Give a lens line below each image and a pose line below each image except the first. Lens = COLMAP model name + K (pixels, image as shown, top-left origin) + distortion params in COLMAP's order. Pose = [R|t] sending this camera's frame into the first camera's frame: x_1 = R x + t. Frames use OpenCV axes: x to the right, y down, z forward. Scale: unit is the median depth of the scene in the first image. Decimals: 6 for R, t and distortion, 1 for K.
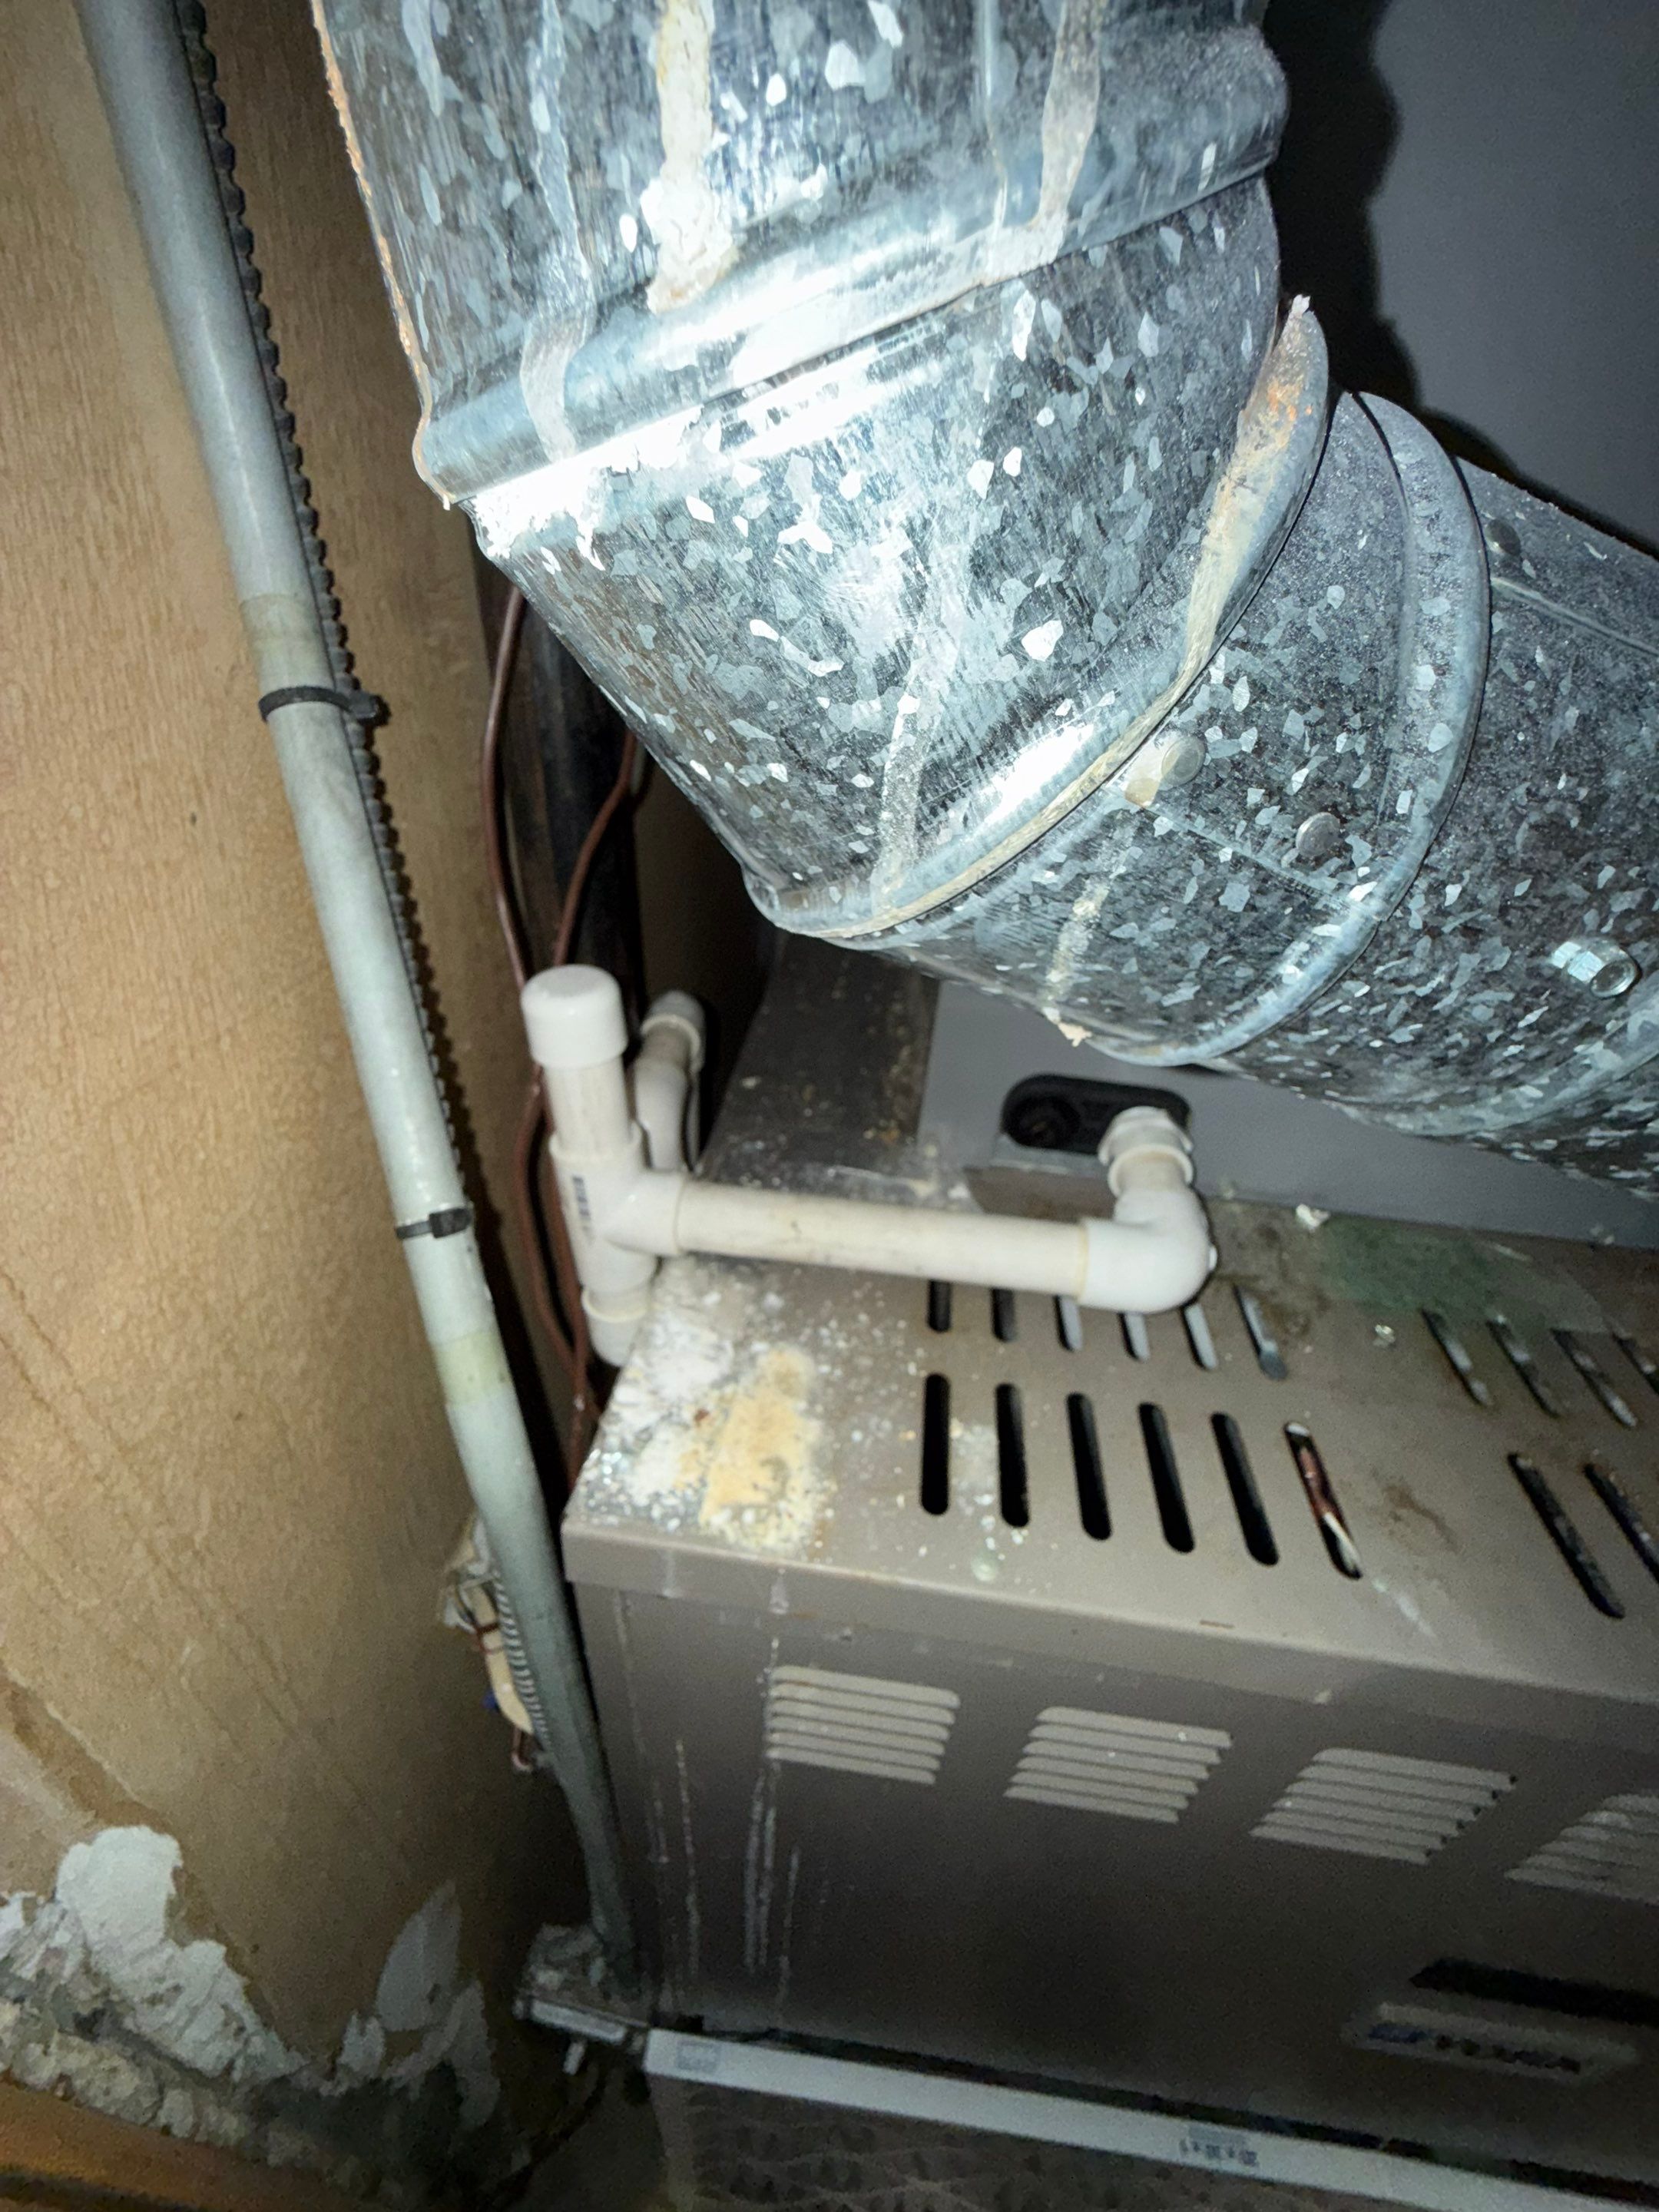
lens RADIAL K [[897.5, 0, 829.5], [0, 897.5, 1106.0], [0, 0, 1]] dist [-0.000705, 0.000015]
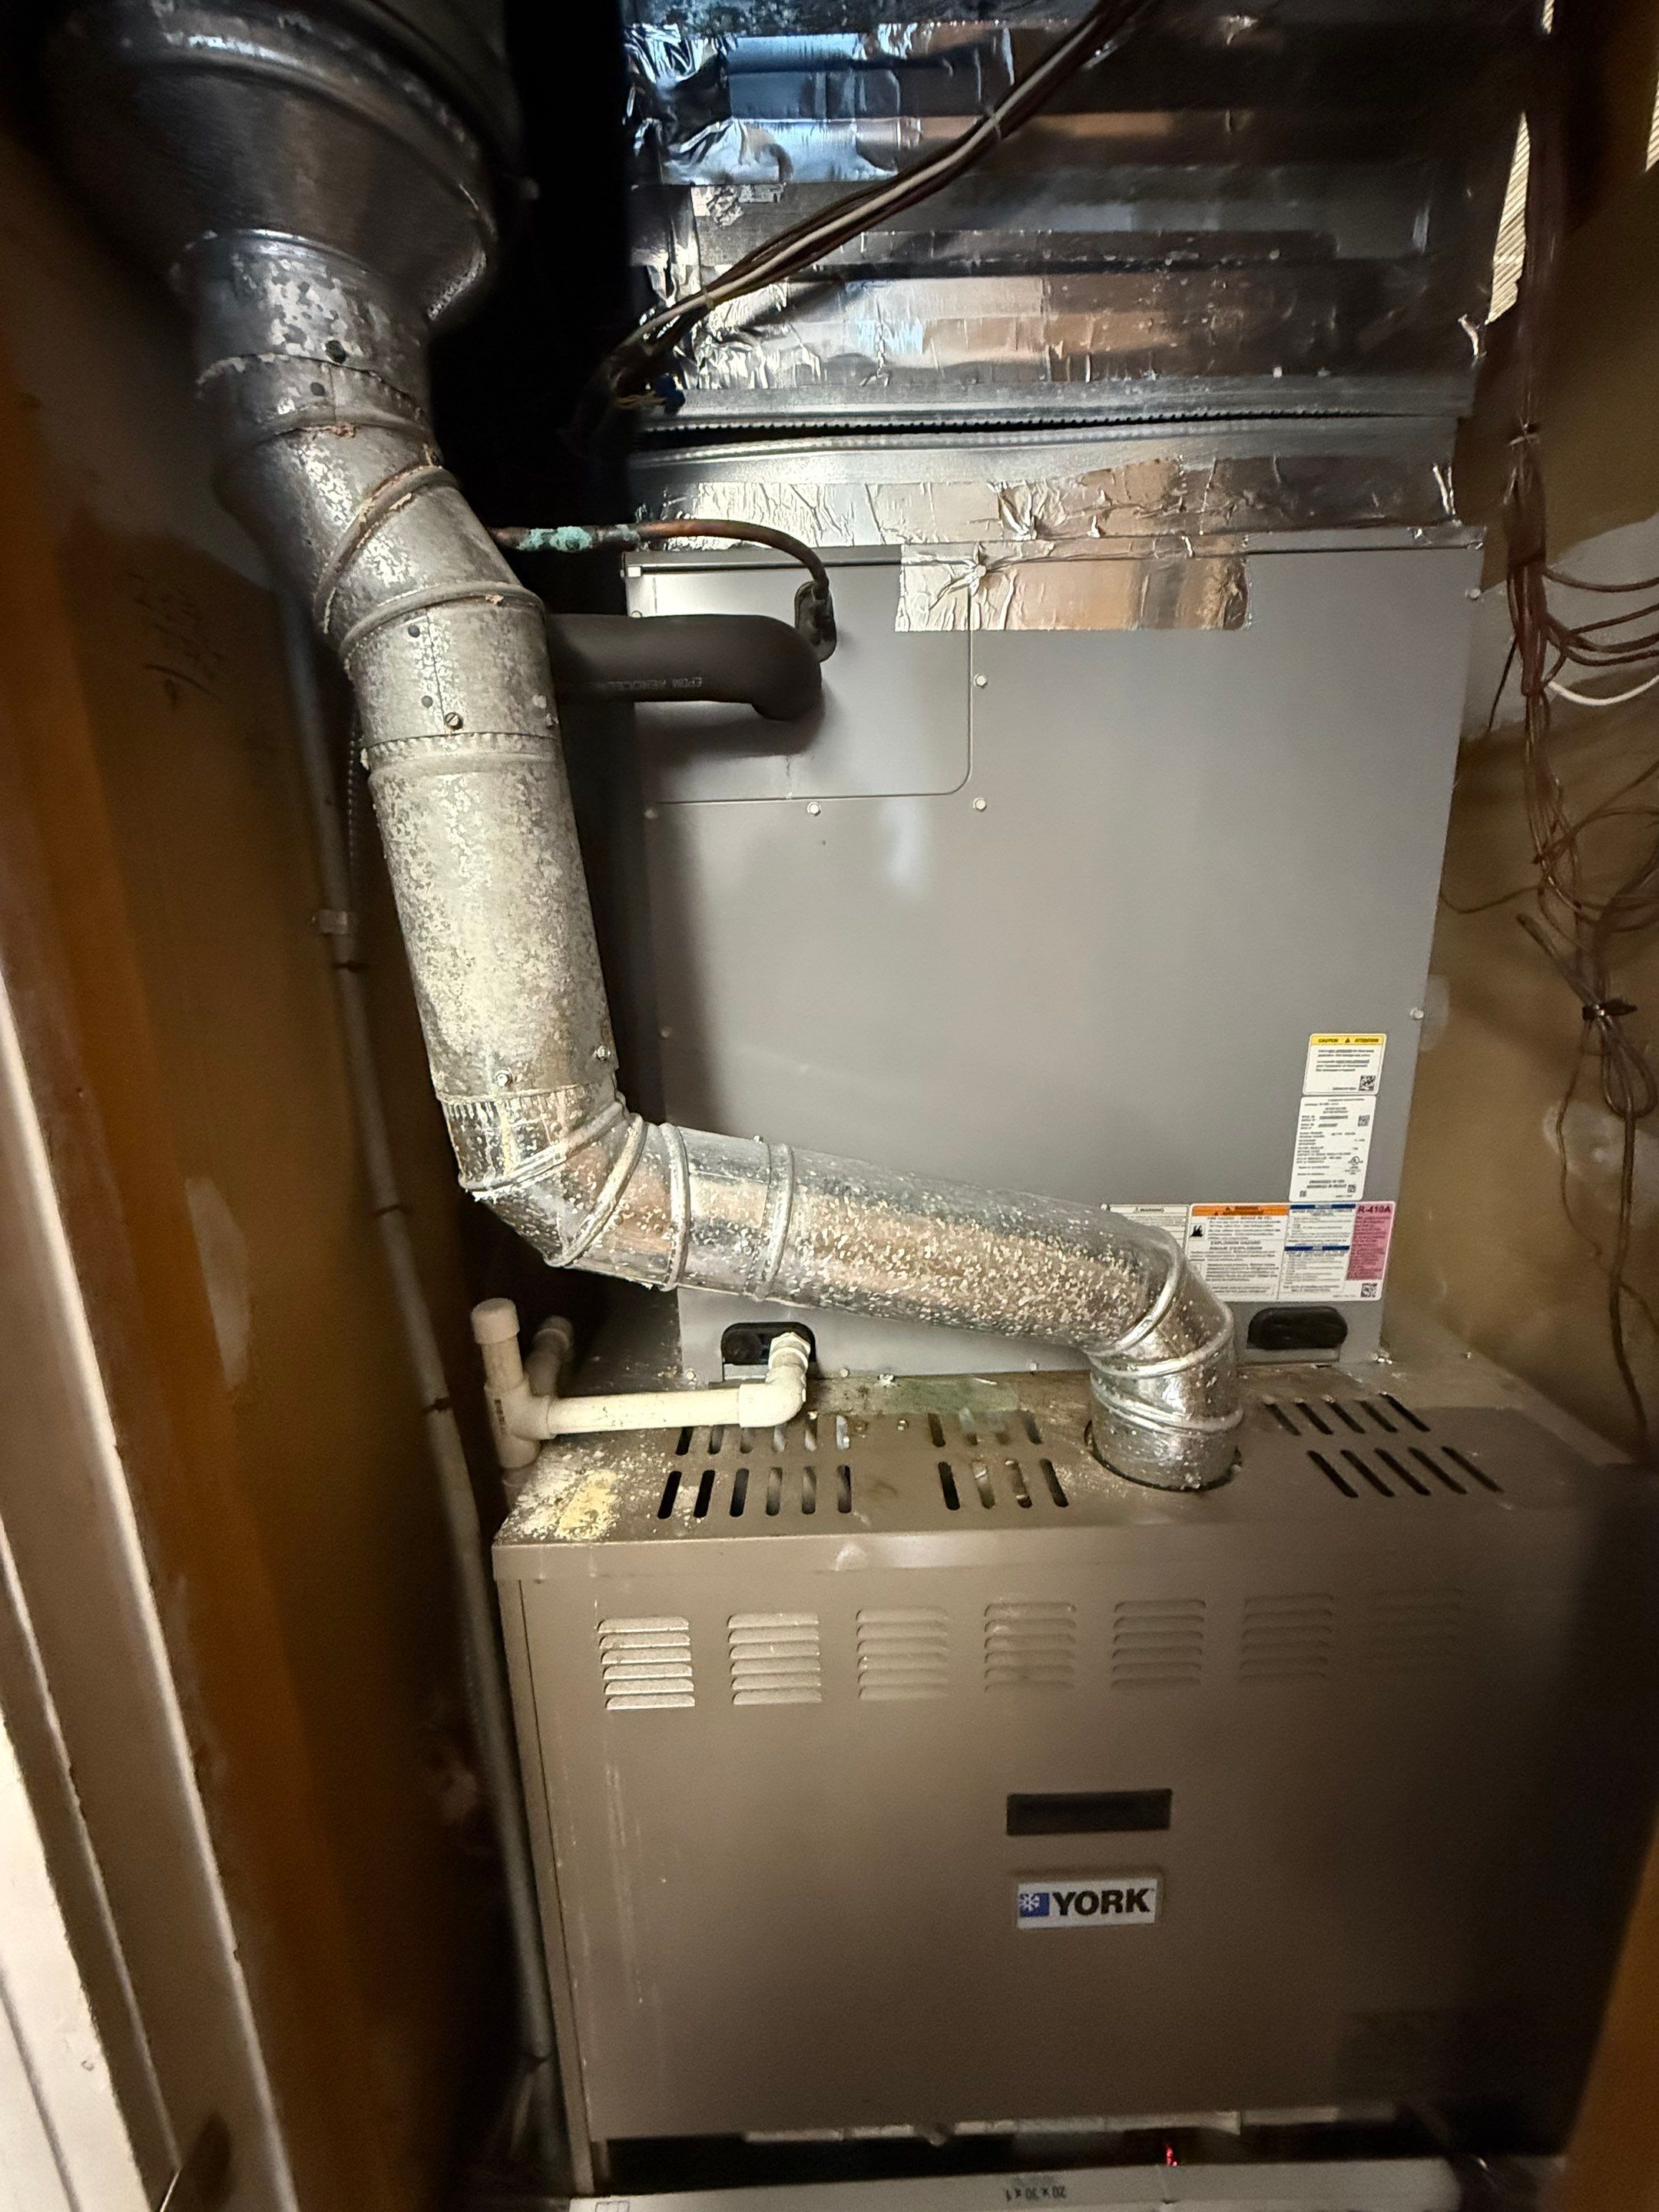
lens RADIAL K [[882.0, 0, 832.6], [0, 882.0, 1103.0], [0, 0, 1]] dist [-0.000996, 0.000439]
pose [[0.987263, -0.118088, 0.106612, 0.372445], [0.149223, 0.919700, -0.363159, 0.320696], [-0.055167, 0.374443, 0.925608, -1.272676]]
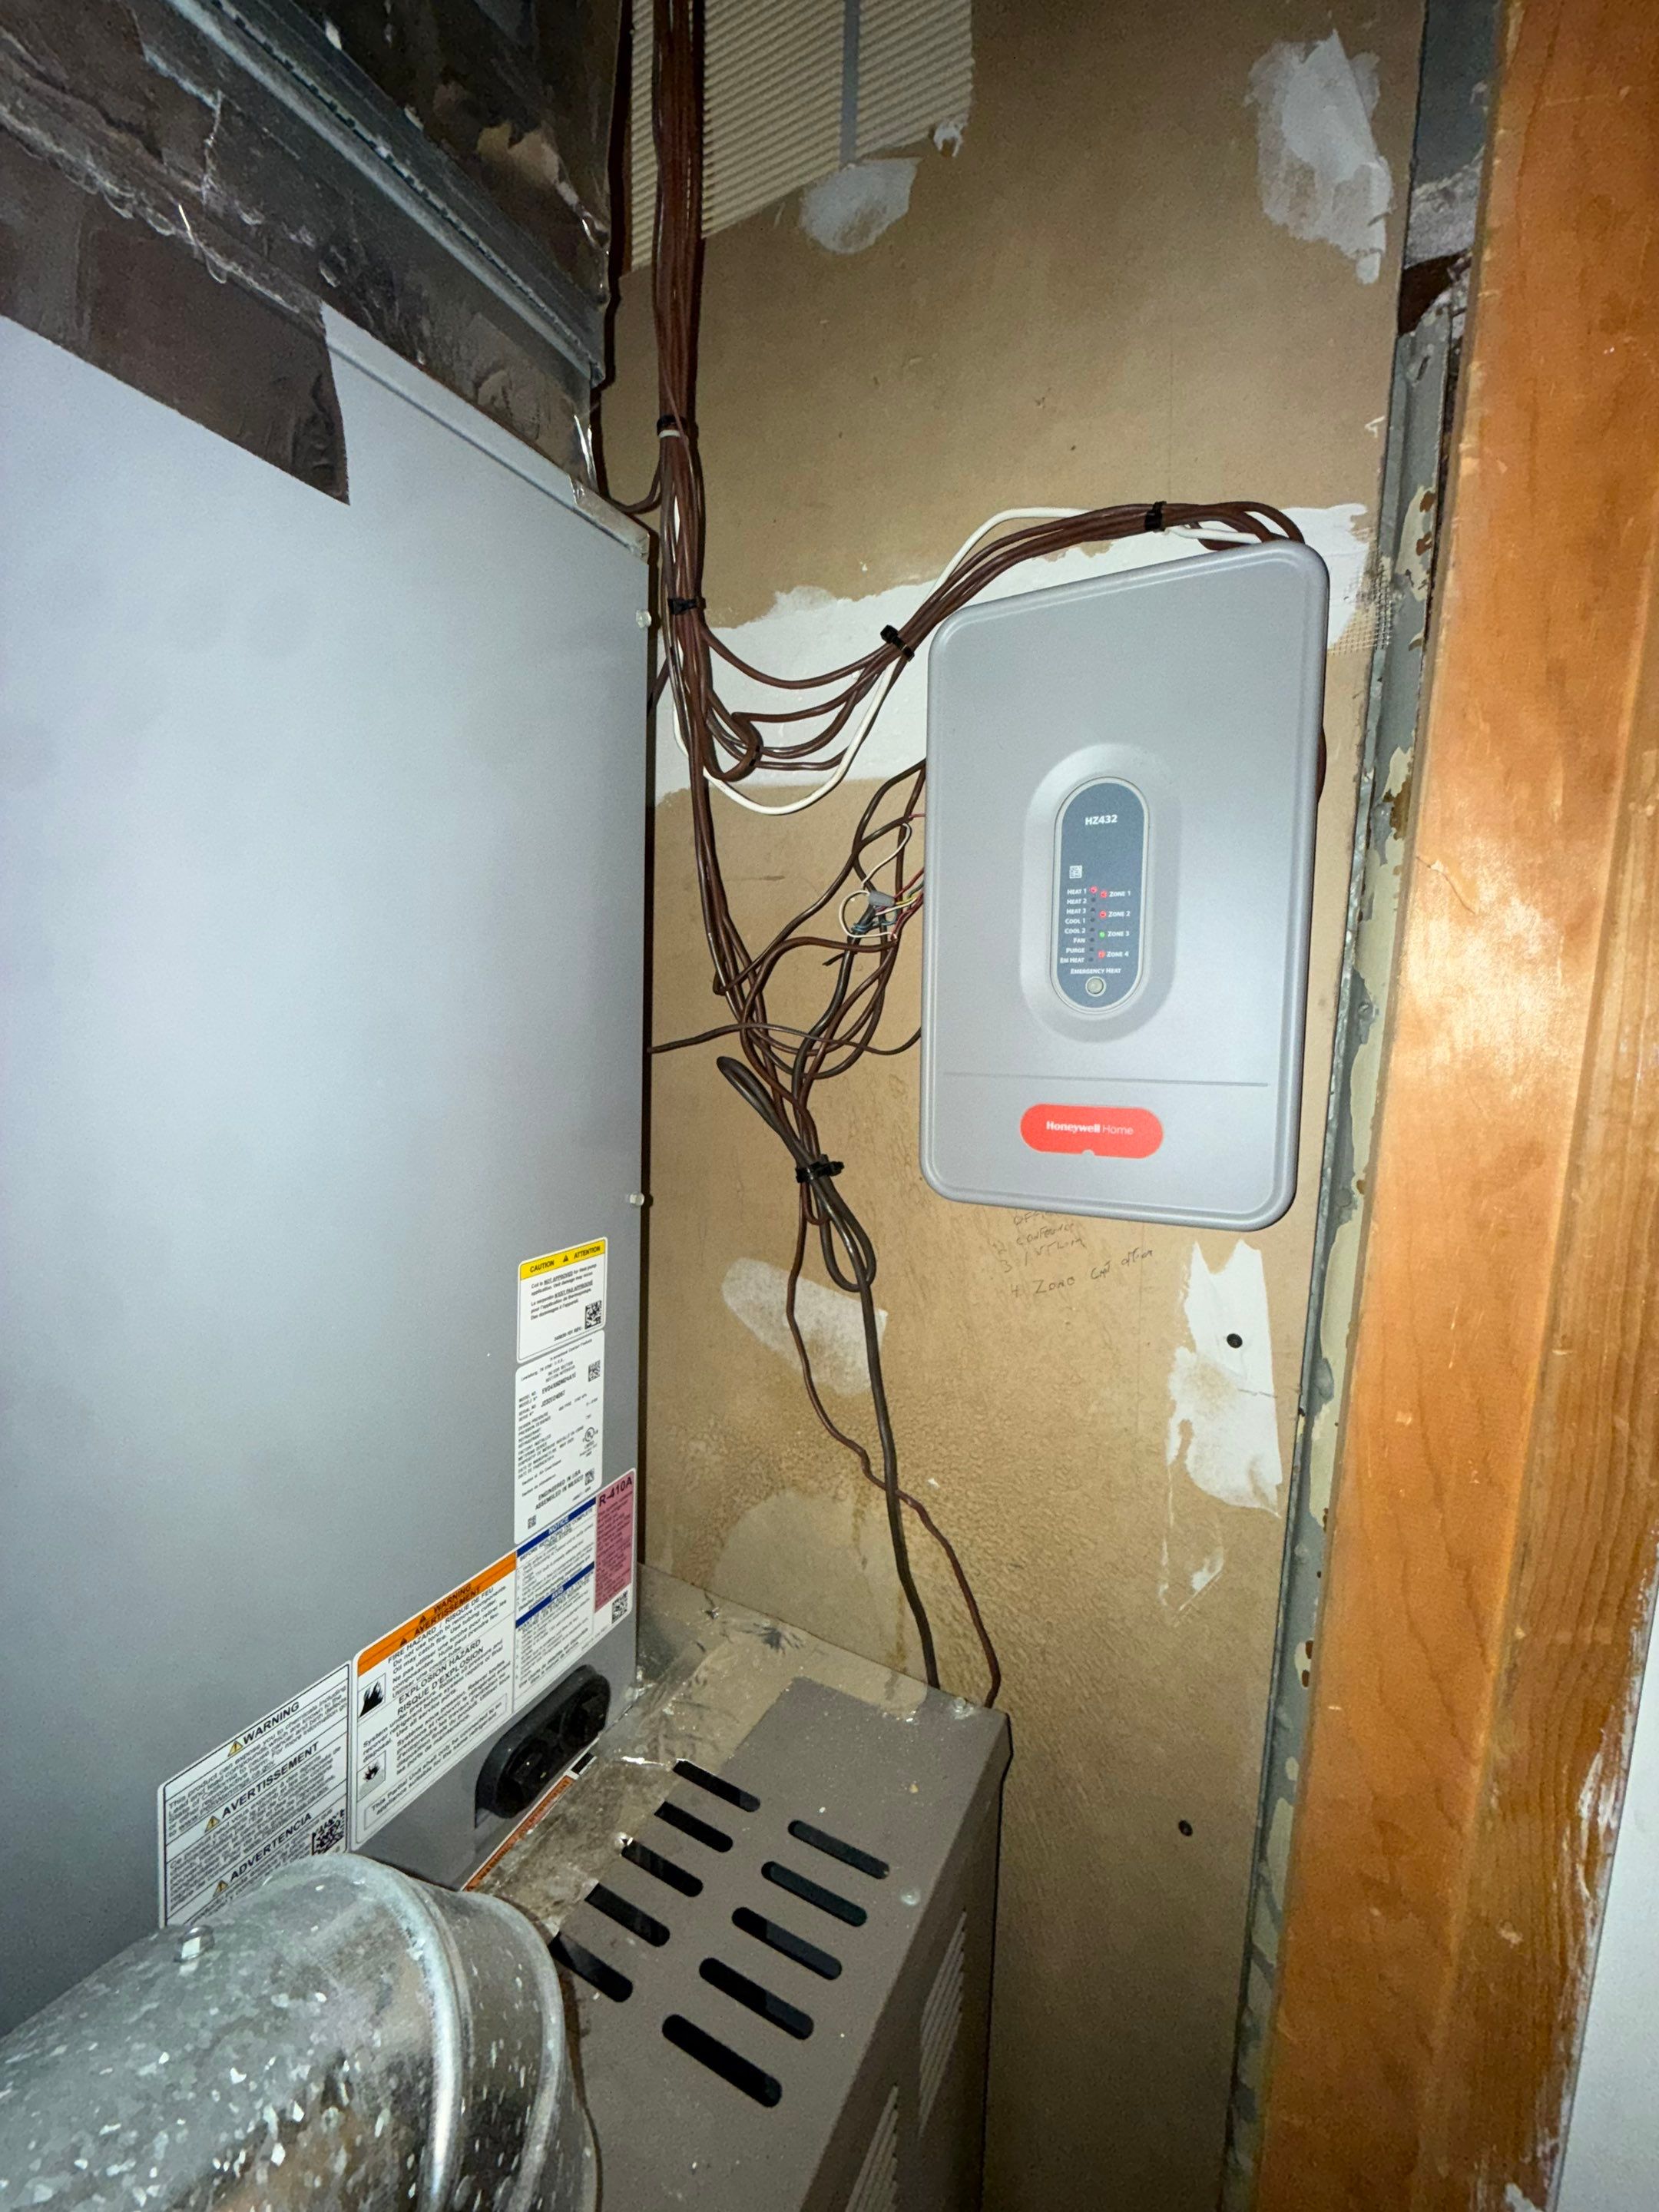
lens RADIAL K [[882.0, 0, 832.6], [0, 882.0, 1103.0], [0, 0, 1]] dist [-0.000996, 0.000439]
pose [[0.363663, -0.166540, 0.916523, 0.841211], [0.530122, 0.846029, -0.056613, -0.360834], [-0.765977, 0.506457, 0.395956, -0.319168]]
